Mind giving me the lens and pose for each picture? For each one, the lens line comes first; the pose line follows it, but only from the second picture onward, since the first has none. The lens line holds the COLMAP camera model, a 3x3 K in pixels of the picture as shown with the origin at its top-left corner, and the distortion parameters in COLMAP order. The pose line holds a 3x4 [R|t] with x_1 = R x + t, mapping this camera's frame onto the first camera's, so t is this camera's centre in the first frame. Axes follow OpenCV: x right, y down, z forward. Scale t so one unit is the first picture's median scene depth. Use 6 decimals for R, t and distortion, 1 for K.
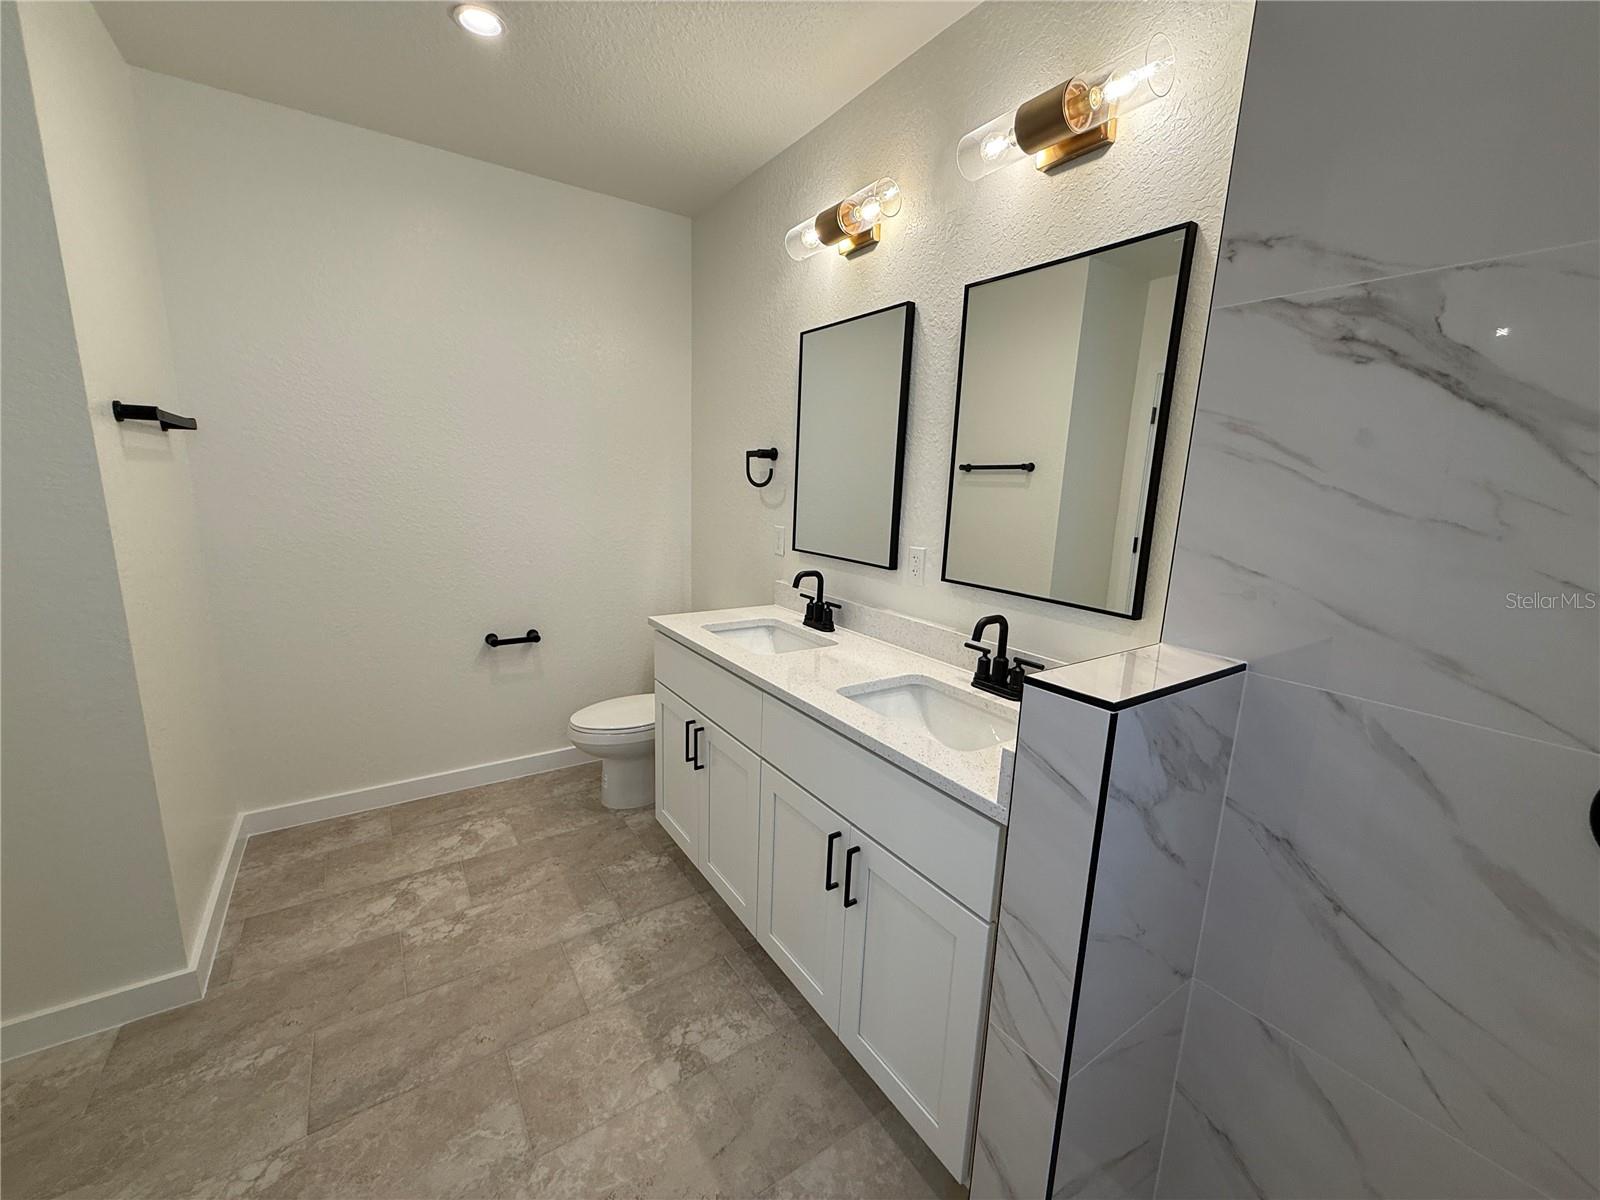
lens RADIAL K [[640.2, 0, 799.9], [0, 640.2, 598.6], [0, 0, 1]] dist [-0.000533, -0.000081]
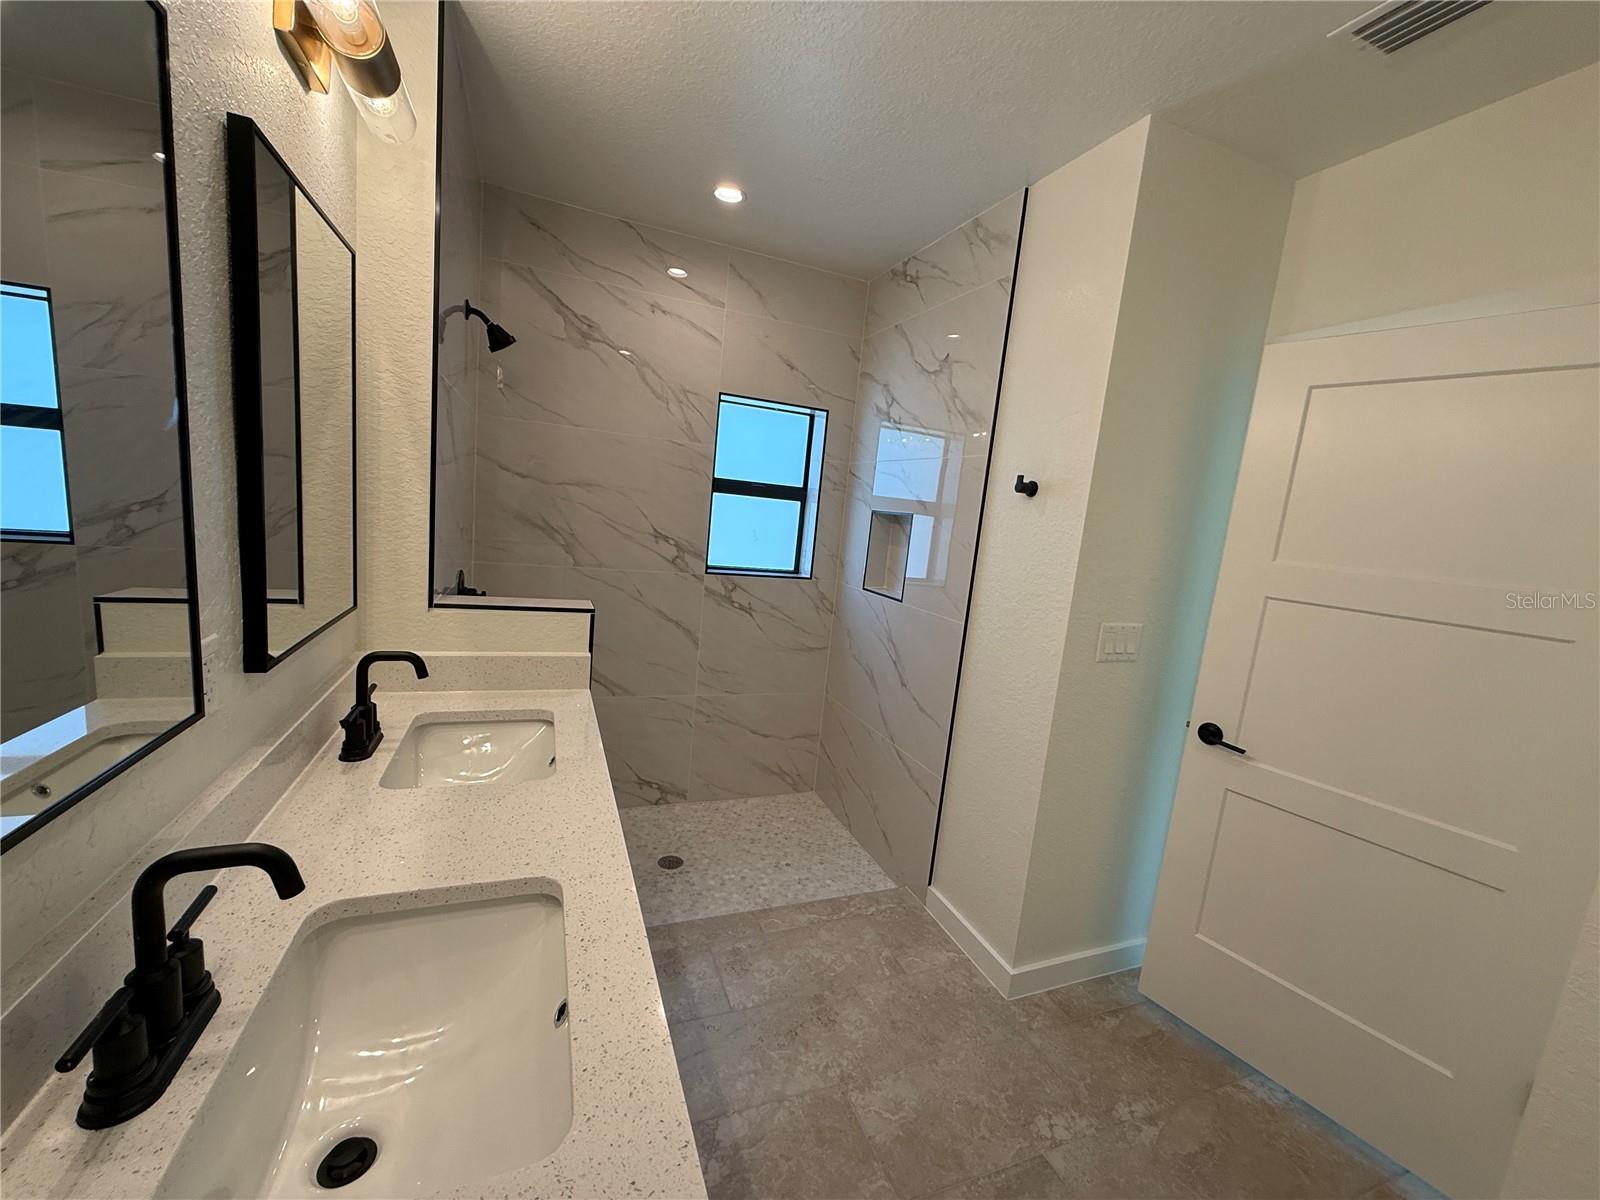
lens RADIAL K [[640.2, 0, 799.9], [0, 640.2, 602.9], [0, 0, 1]] dist [-0.000533, -0.000081]
pose [[-0.968906, -0.151434, 0.195675, -0.414145], [-0.077092, 0.936231, 0.342824, -0.404195], [-0.235112, 0.317080, -0.918794, 1.757579]]
